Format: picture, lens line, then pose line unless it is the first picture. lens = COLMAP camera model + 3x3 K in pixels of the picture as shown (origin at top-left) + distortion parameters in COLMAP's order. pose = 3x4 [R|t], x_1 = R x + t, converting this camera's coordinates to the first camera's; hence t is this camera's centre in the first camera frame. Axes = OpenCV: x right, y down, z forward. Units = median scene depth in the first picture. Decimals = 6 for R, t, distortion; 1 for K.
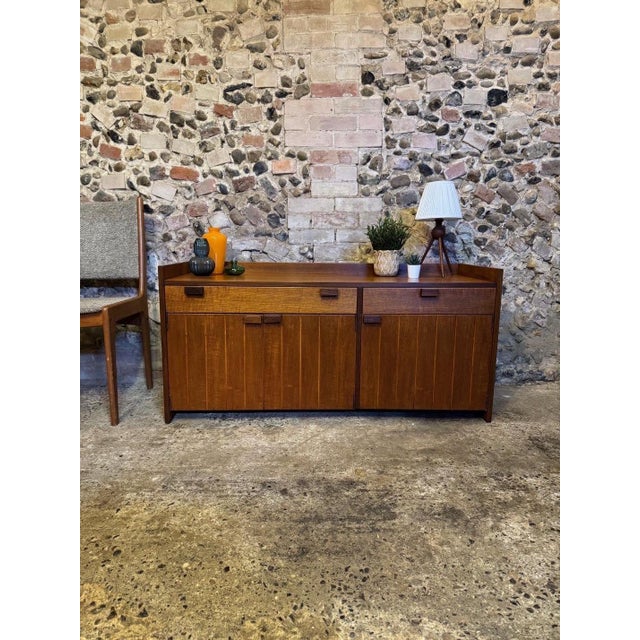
lens RADIAL K [[449.3, 0, 319.0], [0, 449.3, 319.7], [0, 0, 1]] dist [0.034411, -0.041899]
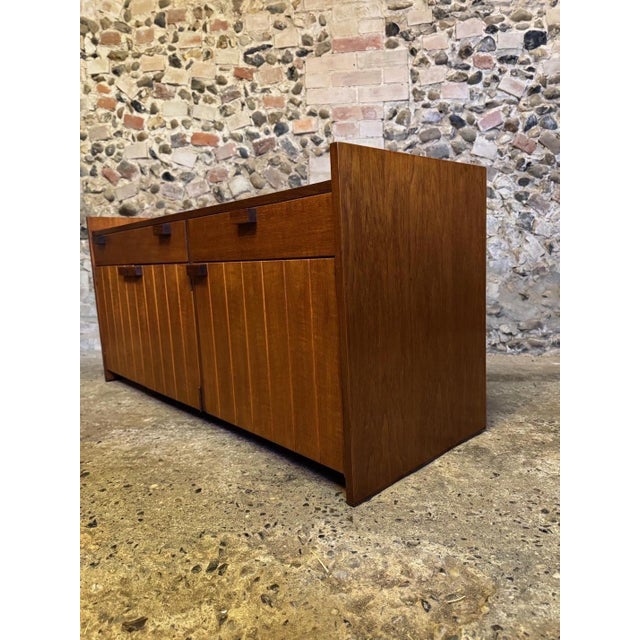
lens RADIAL K [[456.4, 0, 322.2], [0, 456.4, 319.1], [0, 0, 1]] dist [0.004509, -0.009406]
pose [[0.994212, -0.011882, -0.106777, 0.056543], [0.006085, 0.998498, -0.054453, 0.122396], [0.107263, 0.053488, 0.992791, 0.064915]]
